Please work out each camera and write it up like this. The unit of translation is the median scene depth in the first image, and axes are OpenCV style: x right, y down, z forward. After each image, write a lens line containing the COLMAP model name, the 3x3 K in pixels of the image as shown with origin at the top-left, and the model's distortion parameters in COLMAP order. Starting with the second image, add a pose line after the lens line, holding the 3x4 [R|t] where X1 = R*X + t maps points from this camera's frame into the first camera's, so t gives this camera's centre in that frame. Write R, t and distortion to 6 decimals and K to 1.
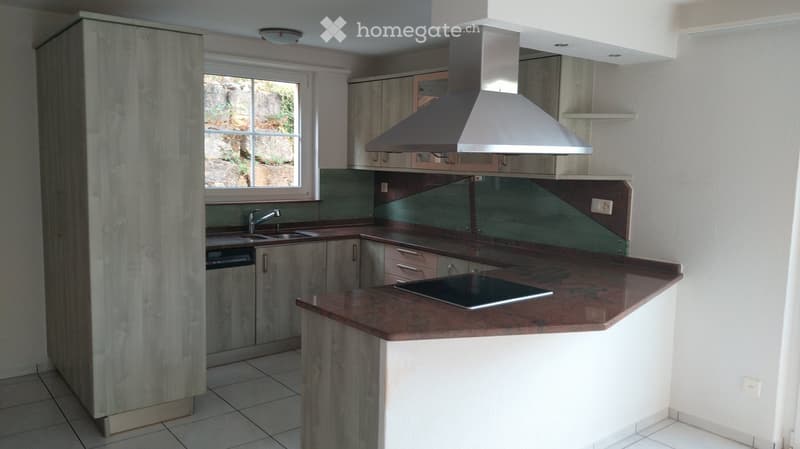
lens RADIAL K [[622.3, 0, 400.0], [0, 622.3, 224.5], [0, 0, 1]] dist [-0.001482, -0.003562]
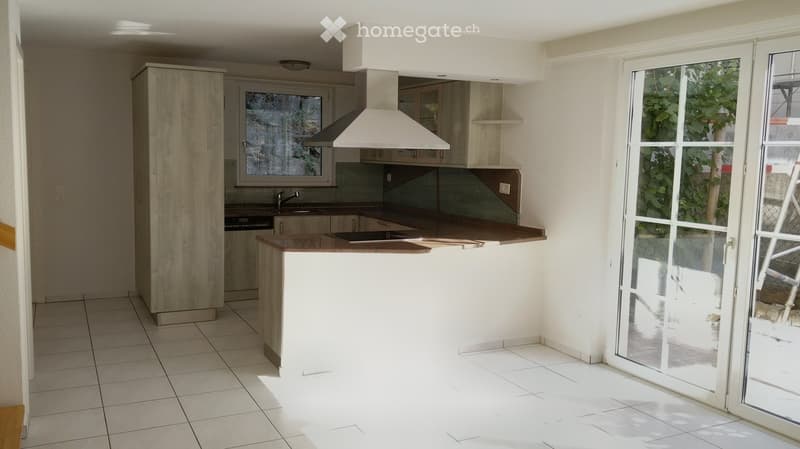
lens RADIAL K [[656.9, 0, 400.0], [0, 656.9, 224.5], [0, 0, 1]] dist [0.008706, -0.005213]
pose [[0.979494, 0.023013, -0.200156, 0.397373], [-0.024679, 0.999678, -0.005829, 0.064668], [0.199957, 0.010650, 0.979747, -0.453506]]
